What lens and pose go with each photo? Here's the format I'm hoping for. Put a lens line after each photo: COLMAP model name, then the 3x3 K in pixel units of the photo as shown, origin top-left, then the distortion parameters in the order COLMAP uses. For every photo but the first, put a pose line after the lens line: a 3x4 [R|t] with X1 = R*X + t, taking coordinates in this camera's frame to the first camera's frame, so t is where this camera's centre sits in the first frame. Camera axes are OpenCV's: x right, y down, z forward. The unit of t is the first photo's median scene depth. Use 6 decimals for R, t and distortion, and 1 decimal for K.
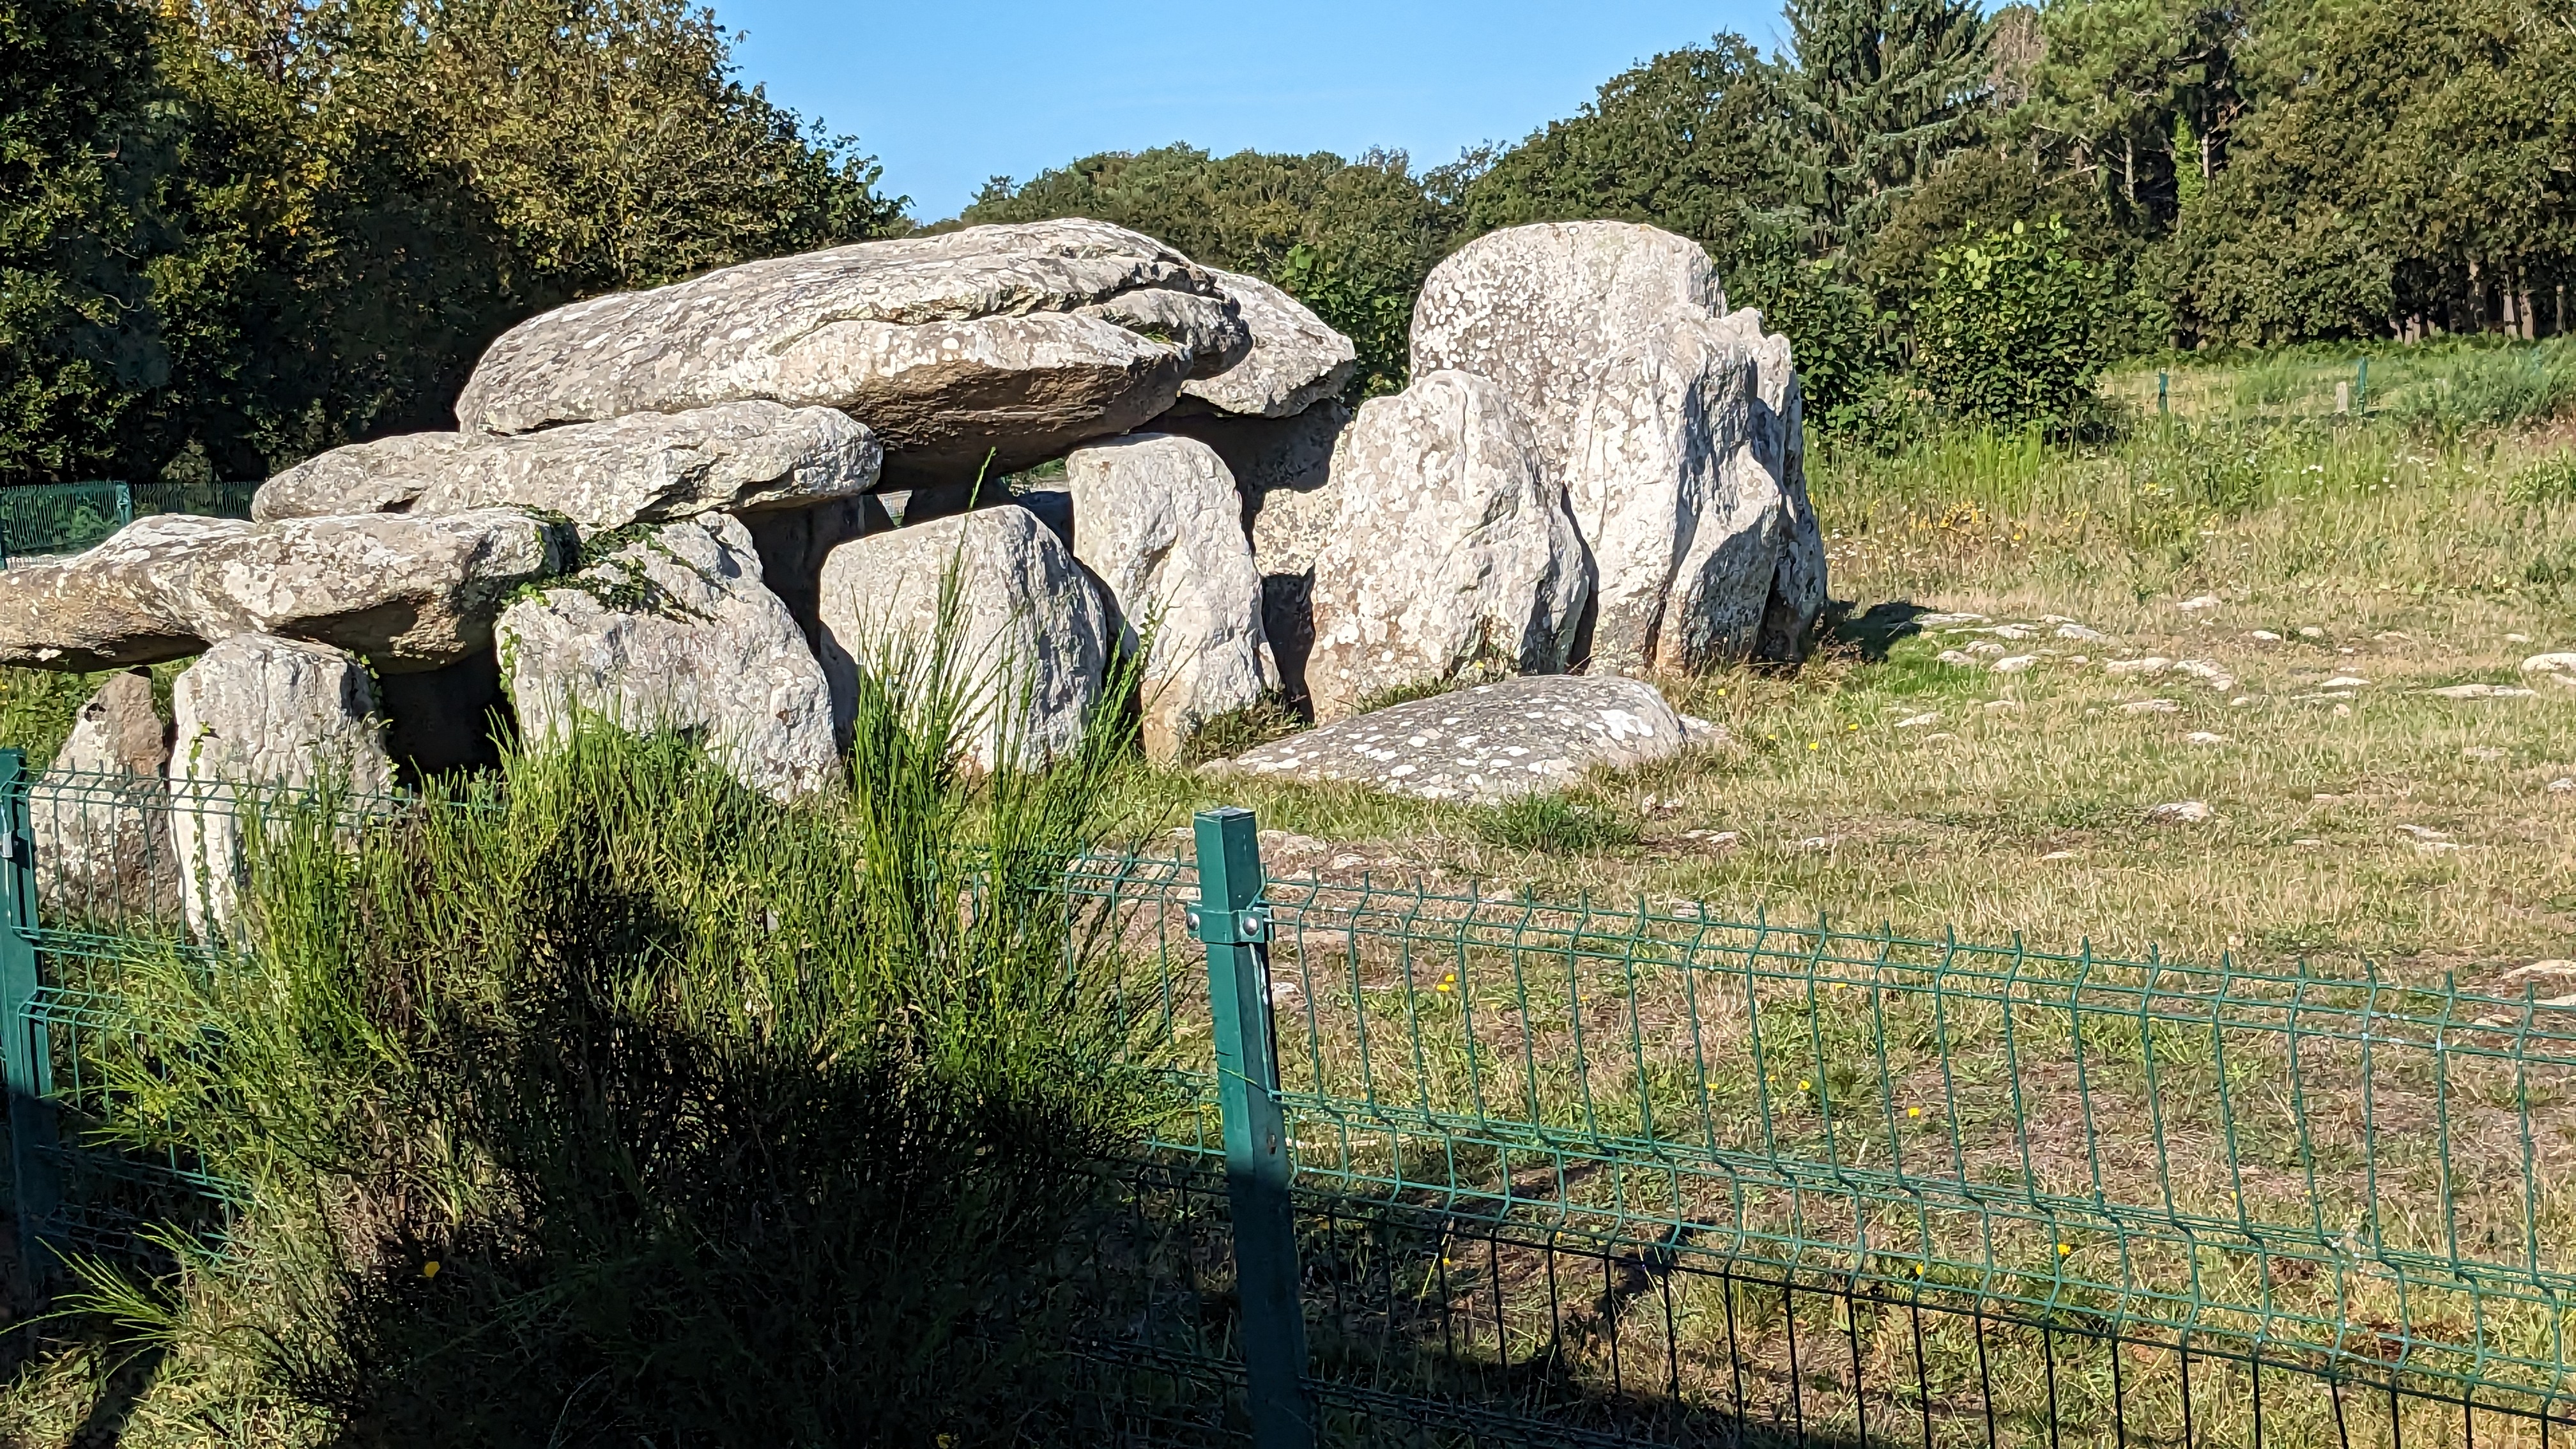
lens RADIAL K [[4577.3, 0, 1289.4], [0, 4577.3, 725.8], [0, 0, 1]] dist [0.018249, 0.000000]
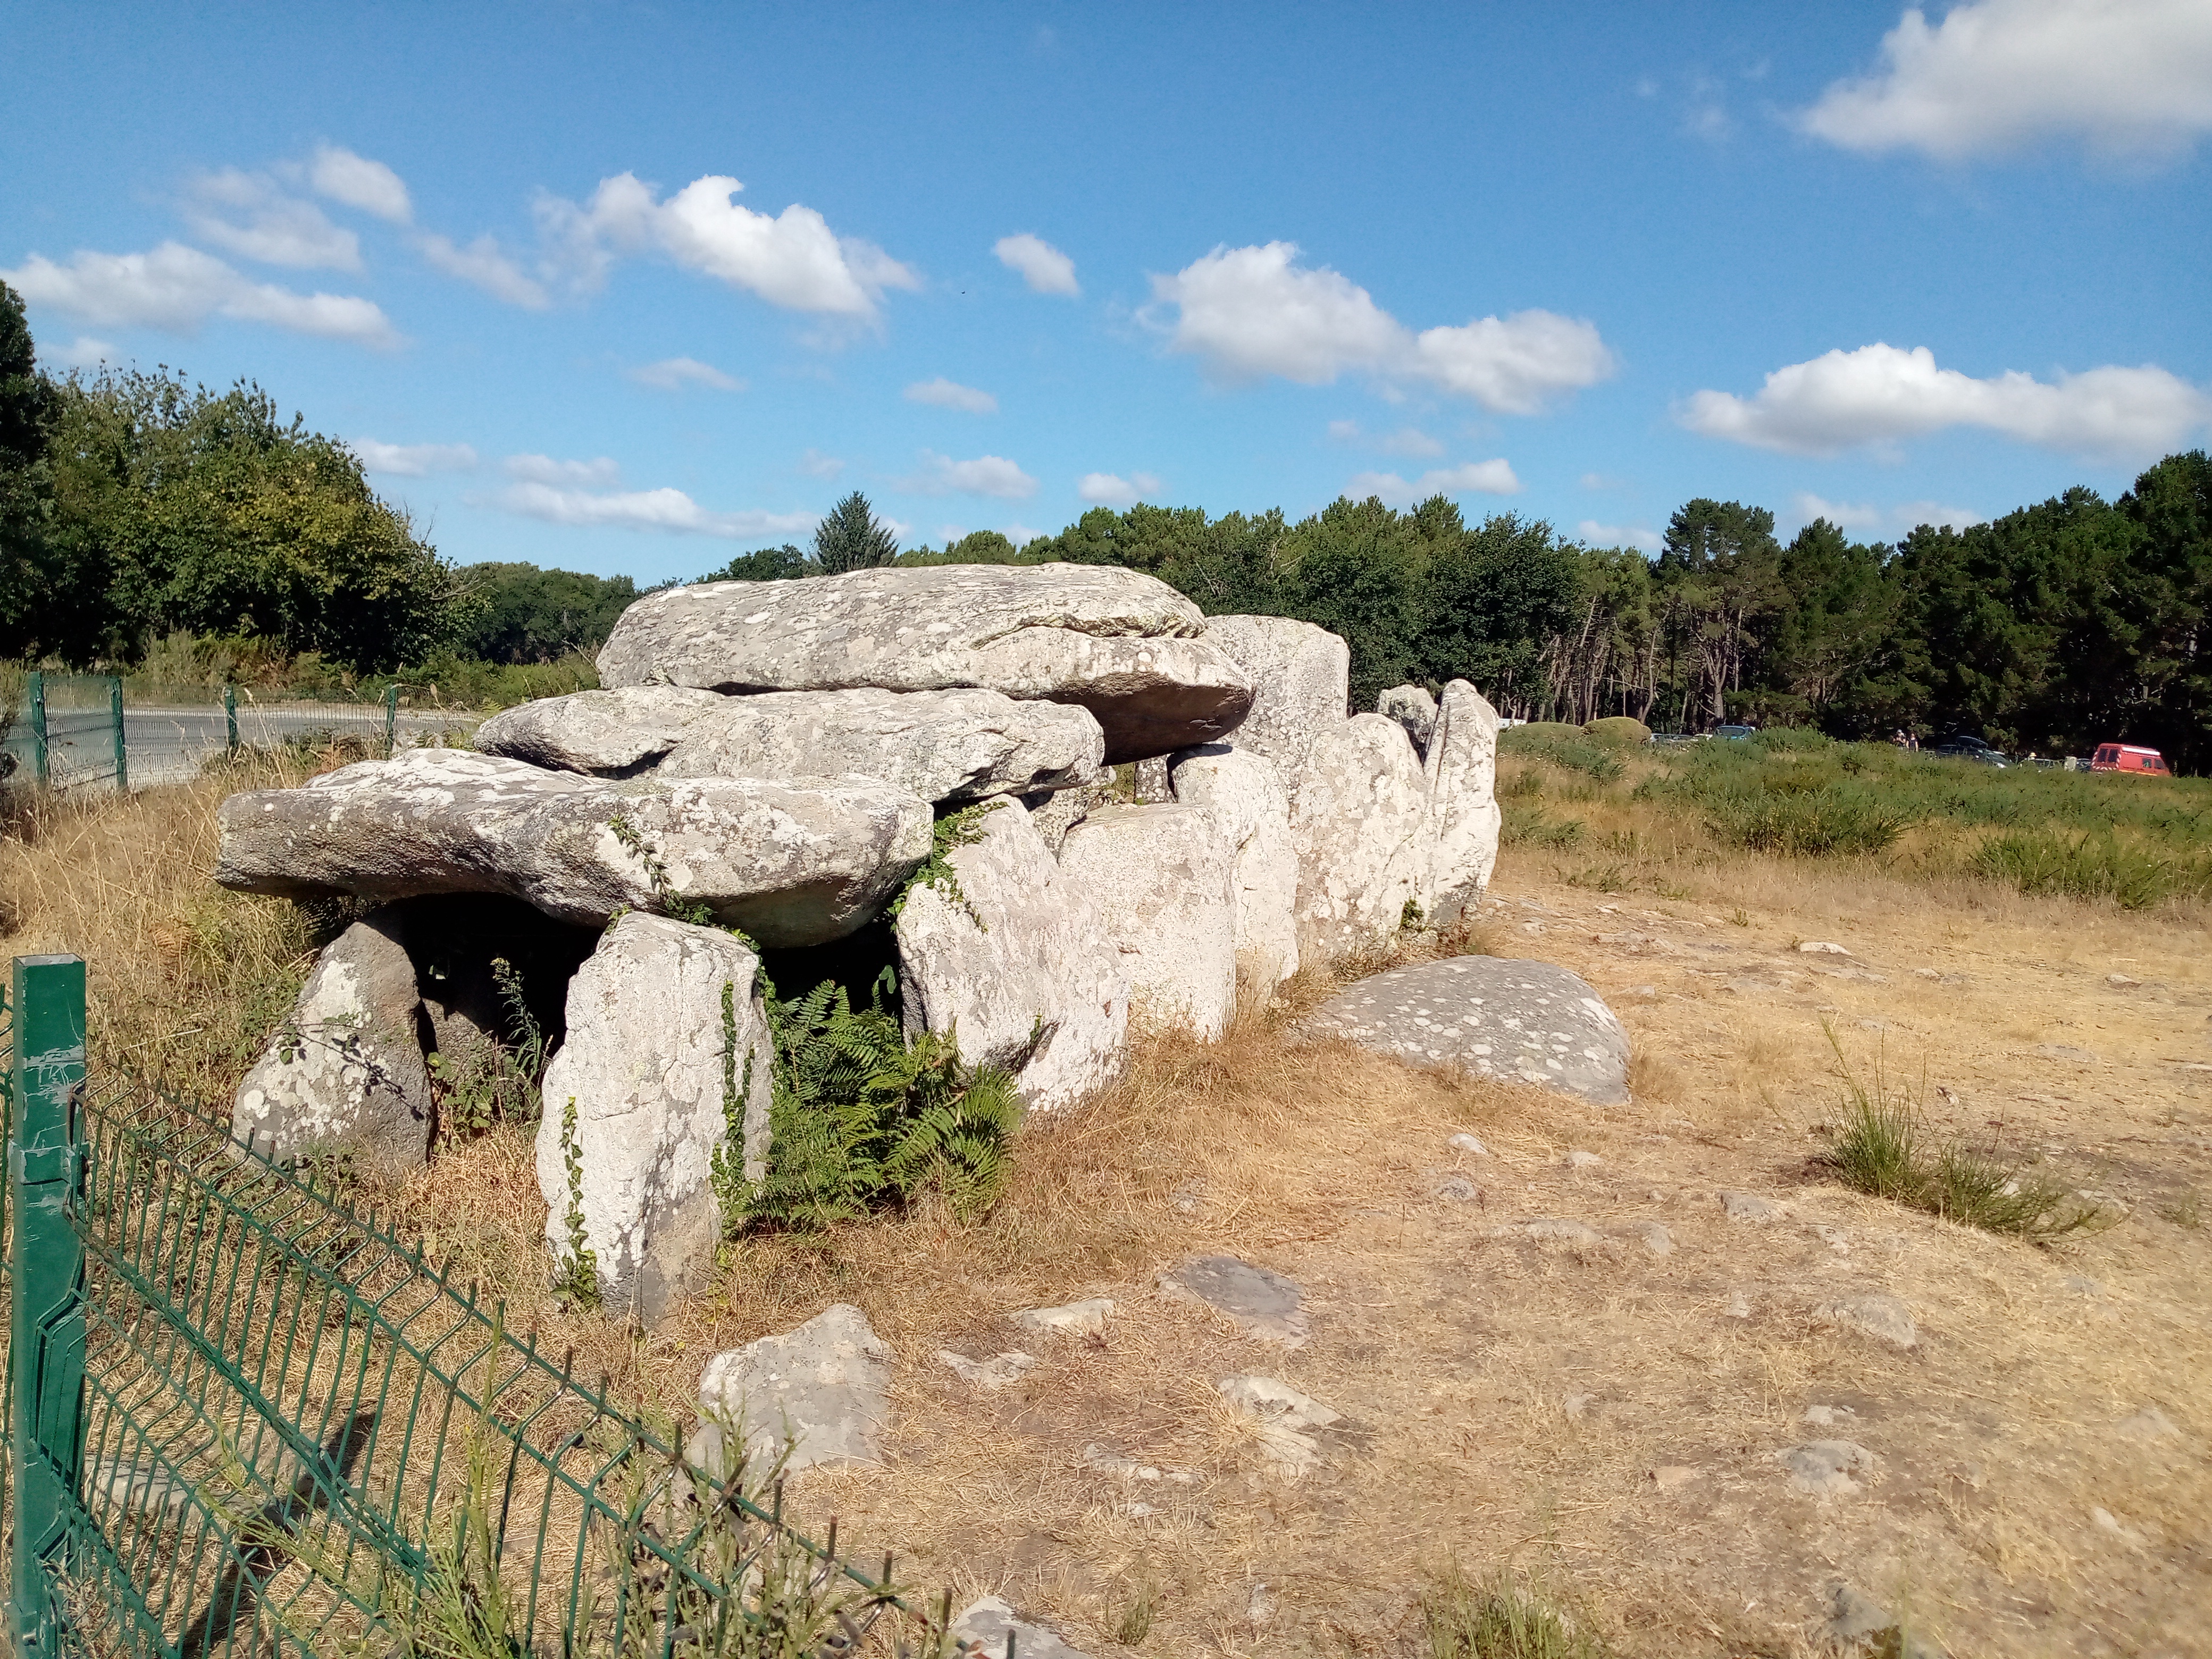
lens RADIAL K [[1785.9, 0, 1112.9], [0, 1785.9, 842.7], [0, 0, 1]] dist [0.074567, -0.031958]
pose [[0.946336, 0.076823, 0.313920, -0.216003], [-0.078232, 0.996902, -0.008126, -0.032290], [-0.313572, -0.016869, 0.949415, 0.568510]]
